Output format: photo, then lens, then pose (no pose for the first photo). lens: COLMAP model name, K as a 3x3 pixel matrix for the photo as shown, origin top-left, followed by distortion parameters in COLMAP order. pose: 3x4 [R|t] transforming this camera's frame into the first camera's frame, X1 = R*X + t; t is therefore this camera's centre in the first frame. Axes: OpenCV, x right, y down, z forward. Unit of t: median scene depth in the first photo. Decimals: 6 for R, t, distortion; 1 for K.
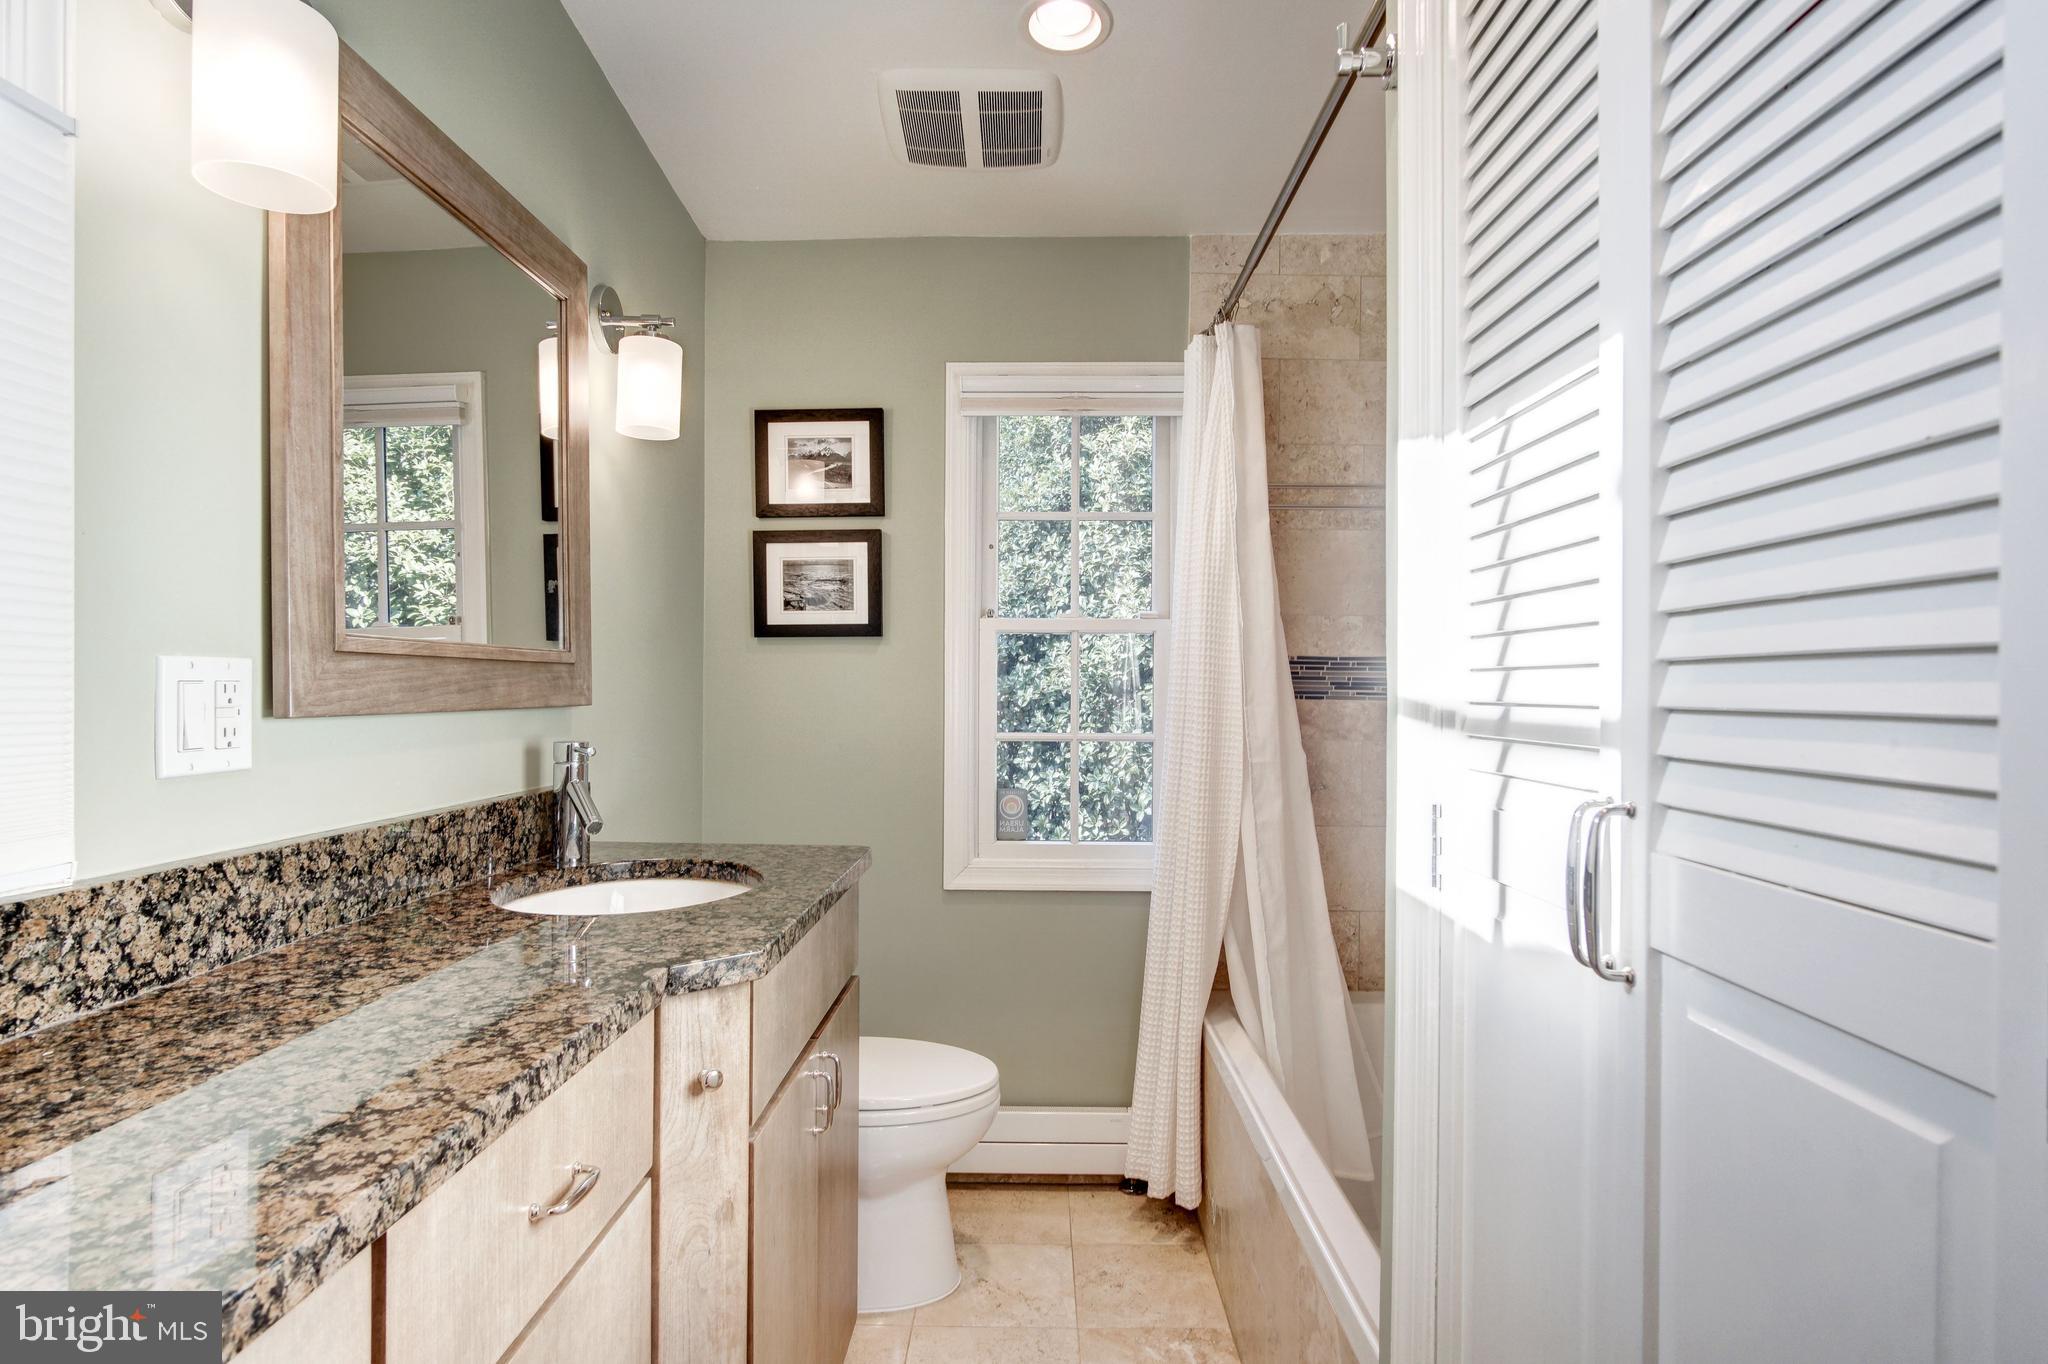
lens RADIAL K [[1091.6, 0, 1021.4], [0, 1091.6, 686.8], [0, 0, 1]] dist [-0.021191, 0.008198]
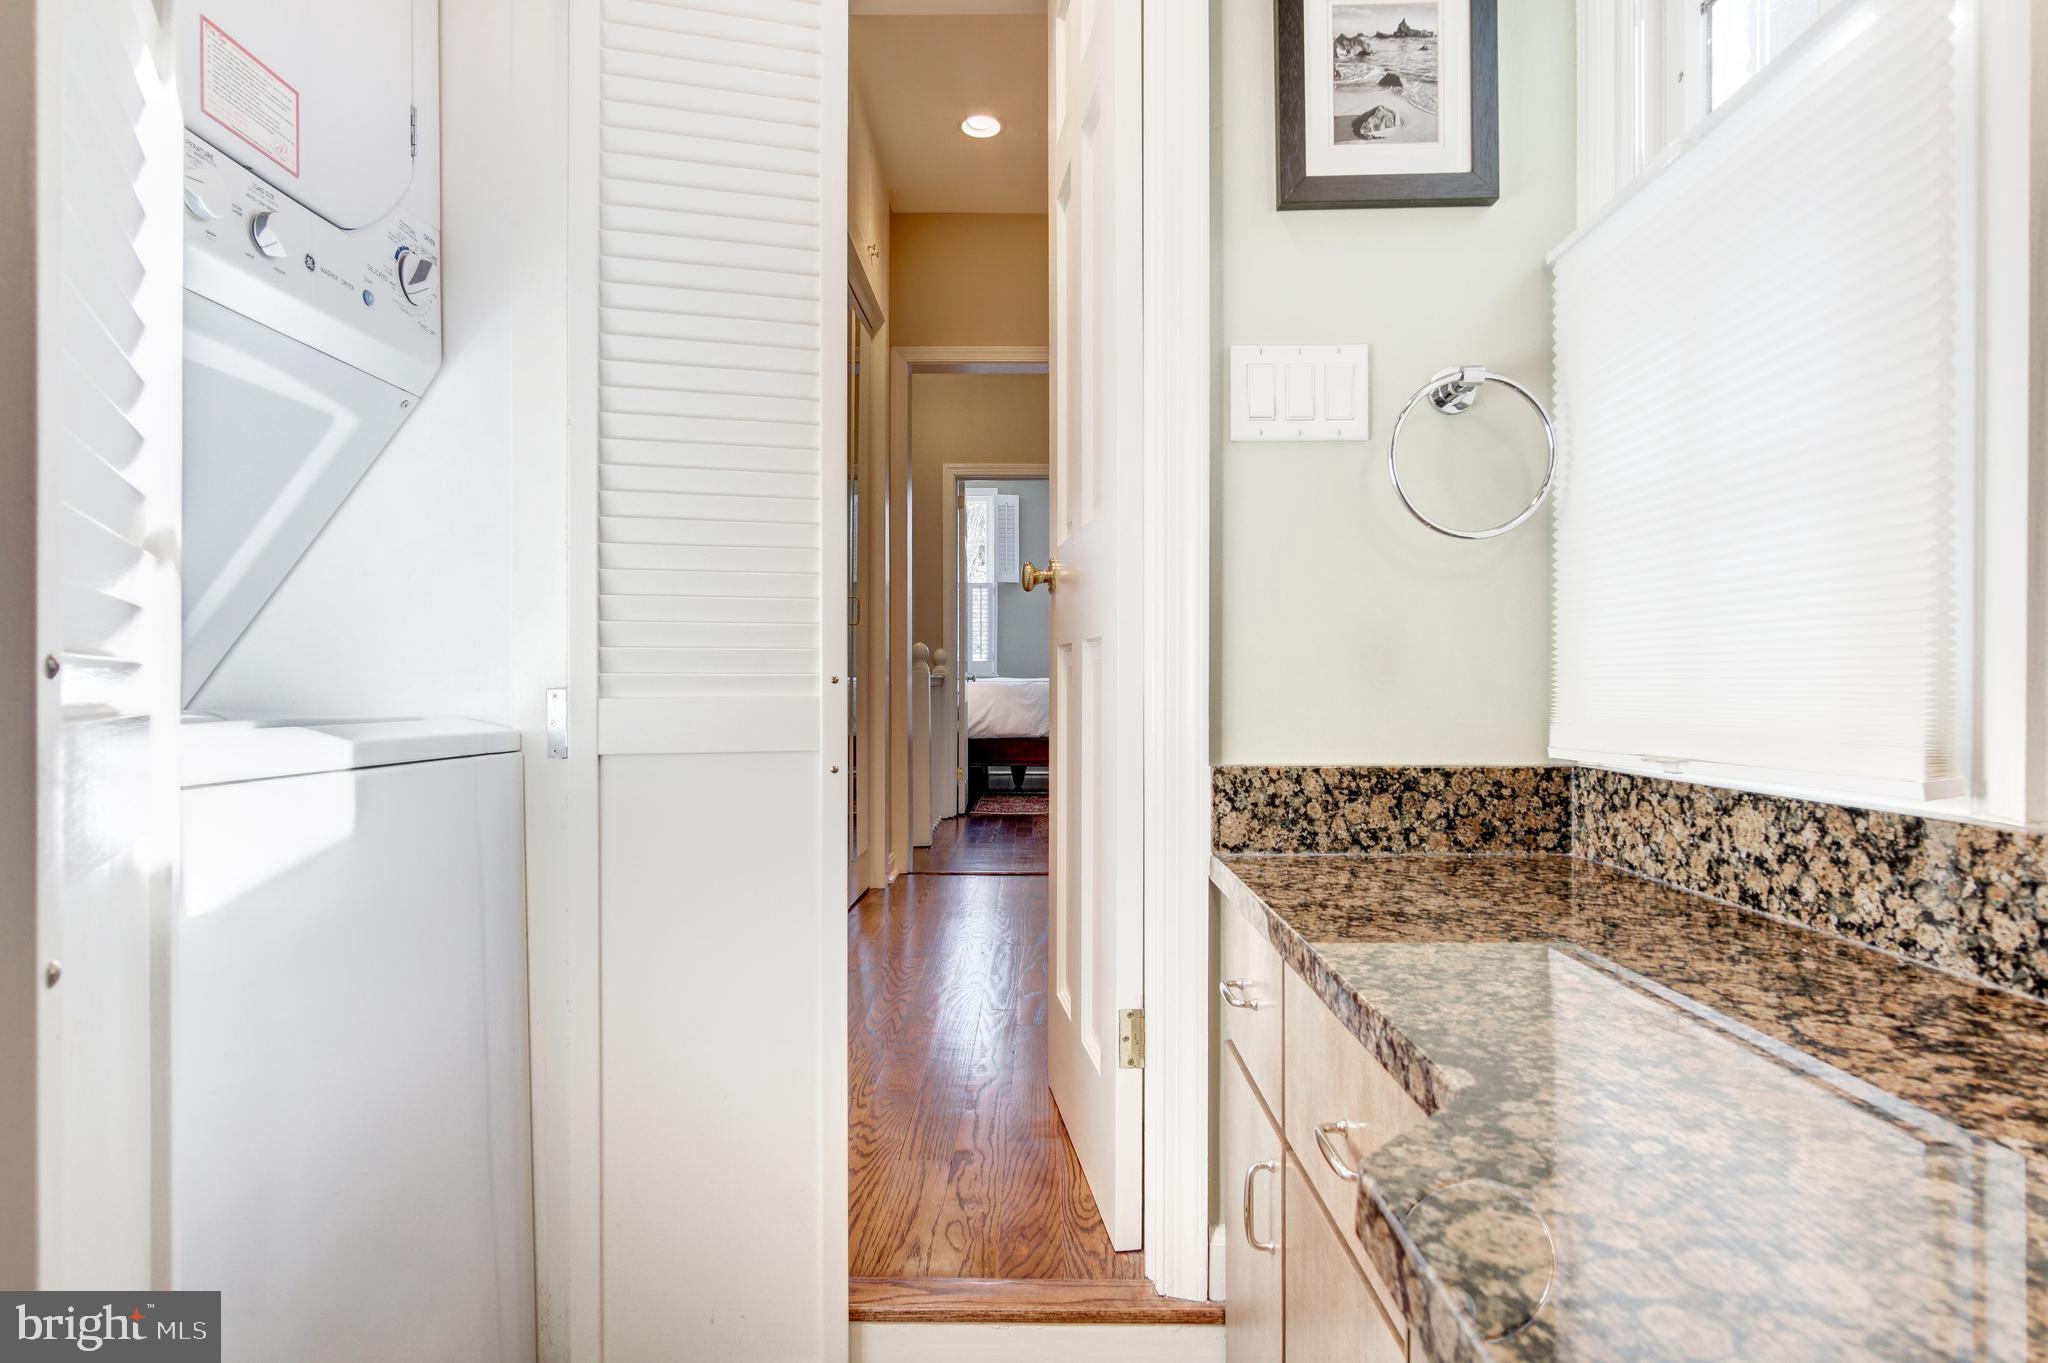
lens RADIAL K [[1091.6, 0, 1021.4], [0, 1091.6, 686.3], [0, 0, 1]] dist [-0.021191, 0.008198]
pose [[-0.999954, -0.008359, -0.004650, -0.143163], [-0.008358, 0.999965, -0.000131, 0.087838], [0.004651, -0.000093, -0.999989, 1.799639]]
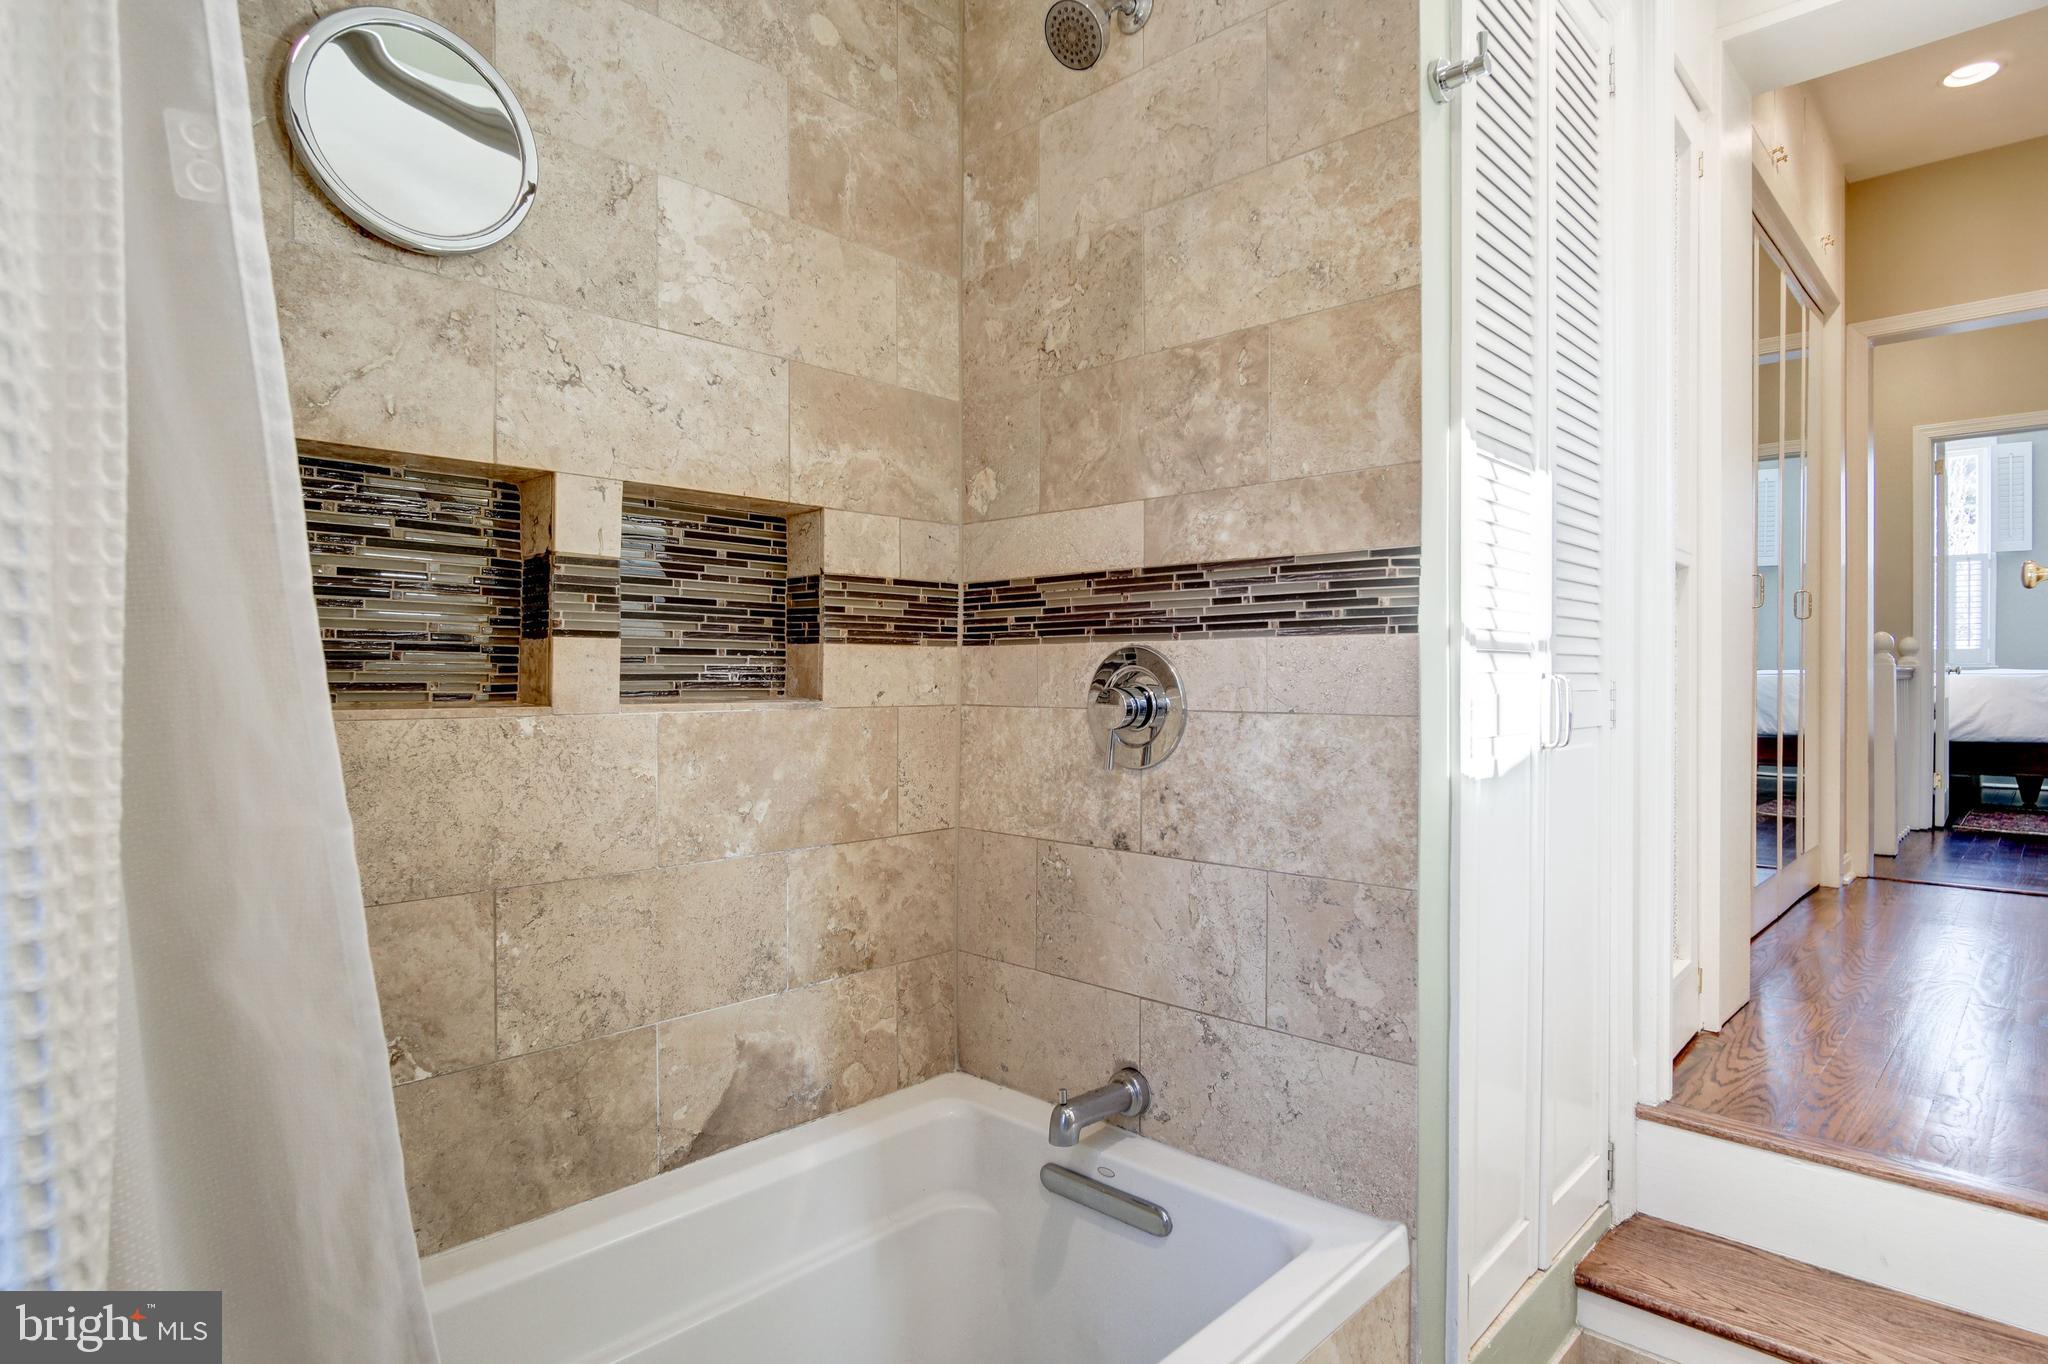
lens RADIAL K [[1091.6, 0, 1021.4], [0, 1091.6, 686.8], [0, 0, 1]] dist [-0.021191, 0.008198]
pose [[-0.729781, -0.012036, 0.683575, -0.149552], [-0.005883, 0.999919, 0.011326, 0.088738], [-0.683656, 0.004244, -0.729792, 2.023614]]
